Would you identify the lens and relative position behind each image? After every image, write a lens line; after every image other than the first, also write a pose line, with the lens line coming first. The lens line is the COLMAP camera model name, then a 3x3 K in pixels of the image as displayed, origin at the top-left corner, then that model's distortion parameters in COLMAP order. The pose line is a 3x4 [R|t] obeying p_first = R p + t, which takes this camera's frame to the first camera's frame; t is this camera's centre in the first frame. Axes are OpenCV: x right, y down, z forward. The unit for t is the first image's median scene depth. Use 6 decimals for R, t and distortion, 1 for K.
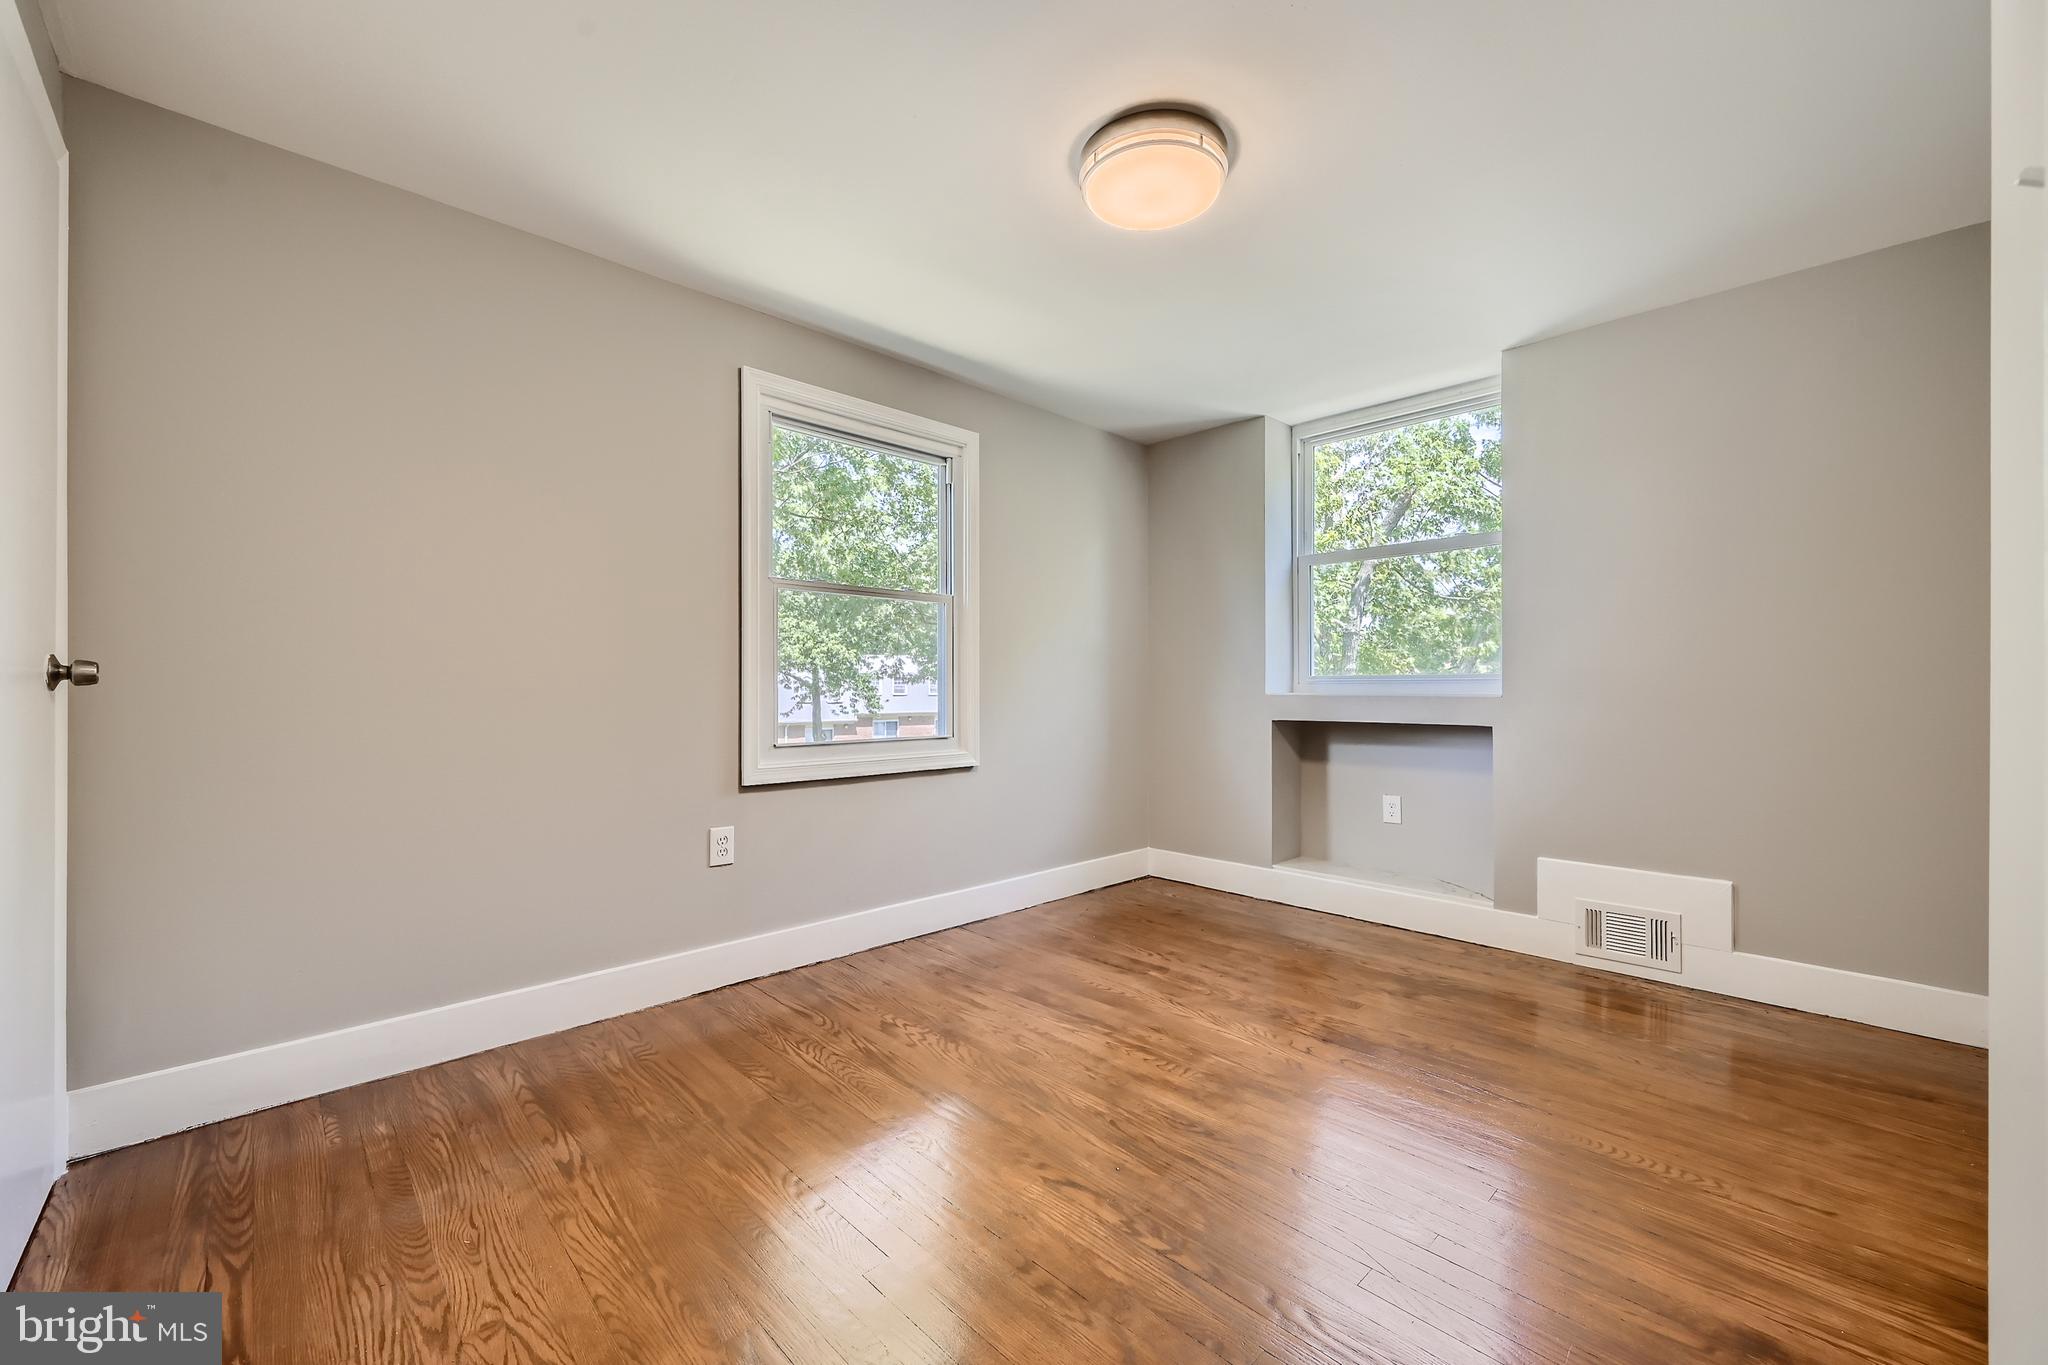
lens RADIAL K [[816.6, 0, 1025.4], [0, 816.6, 690.1], [0, 0, 1]] dist [0.000990, 0.000665]
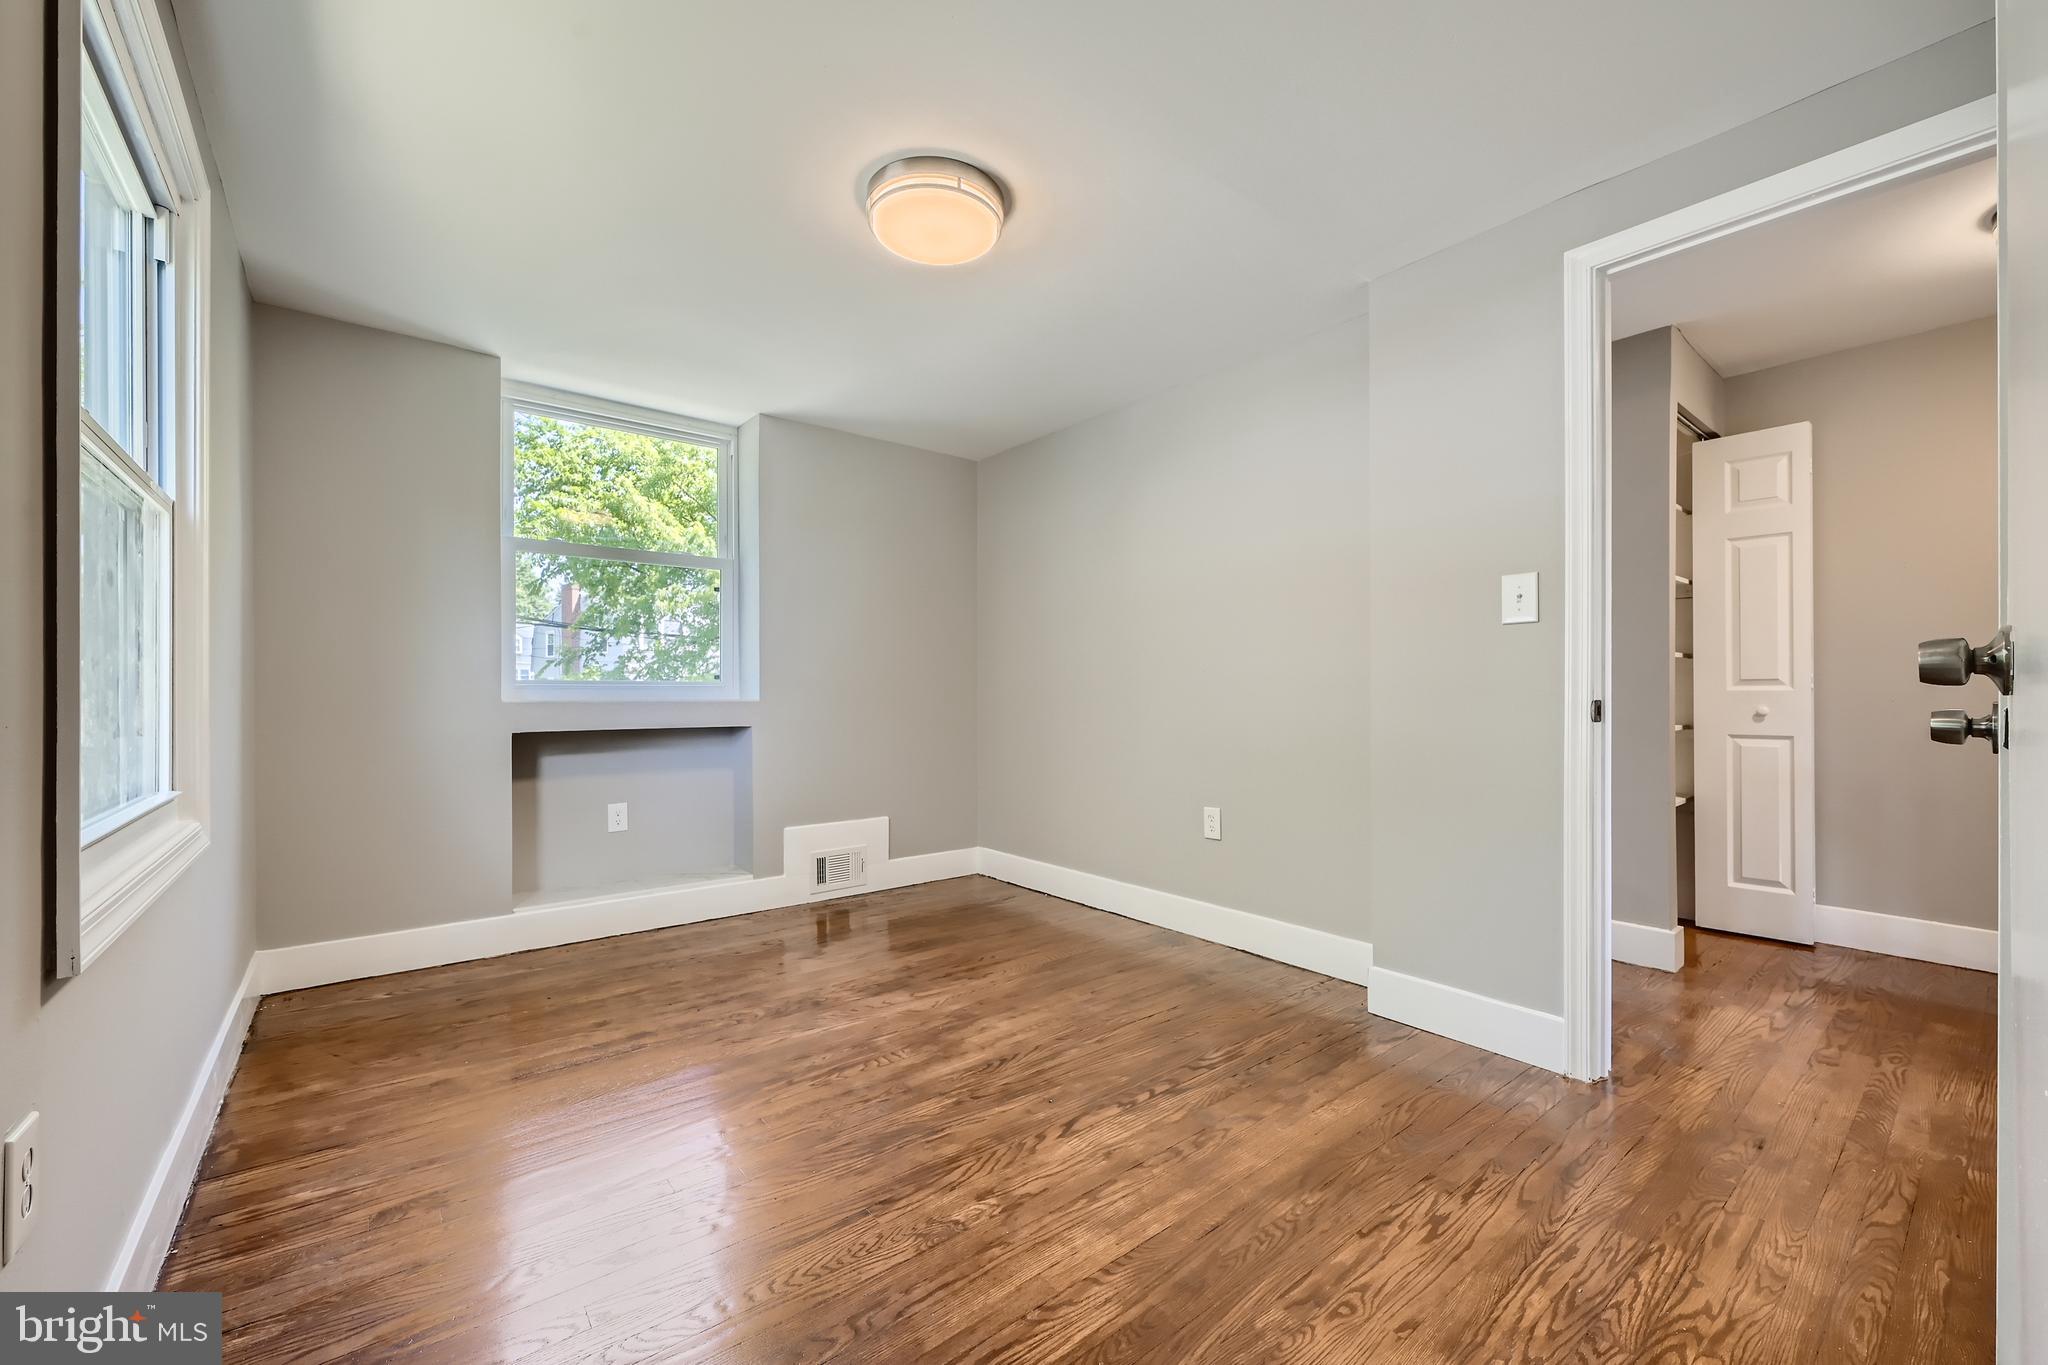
lens RADIAL K [[816.6, 0, 1024.4], [0, 816.6, 689.1], [0, 0, 1]] dist [0.000990, 0.000665]
pose [[0.088699, 0.005408, 0.996044, -0.622903], [0.004932, 0.999971, -0.005869, -0.000074], [-0.996046, 0.005433, 0.088670, 0.544679]]
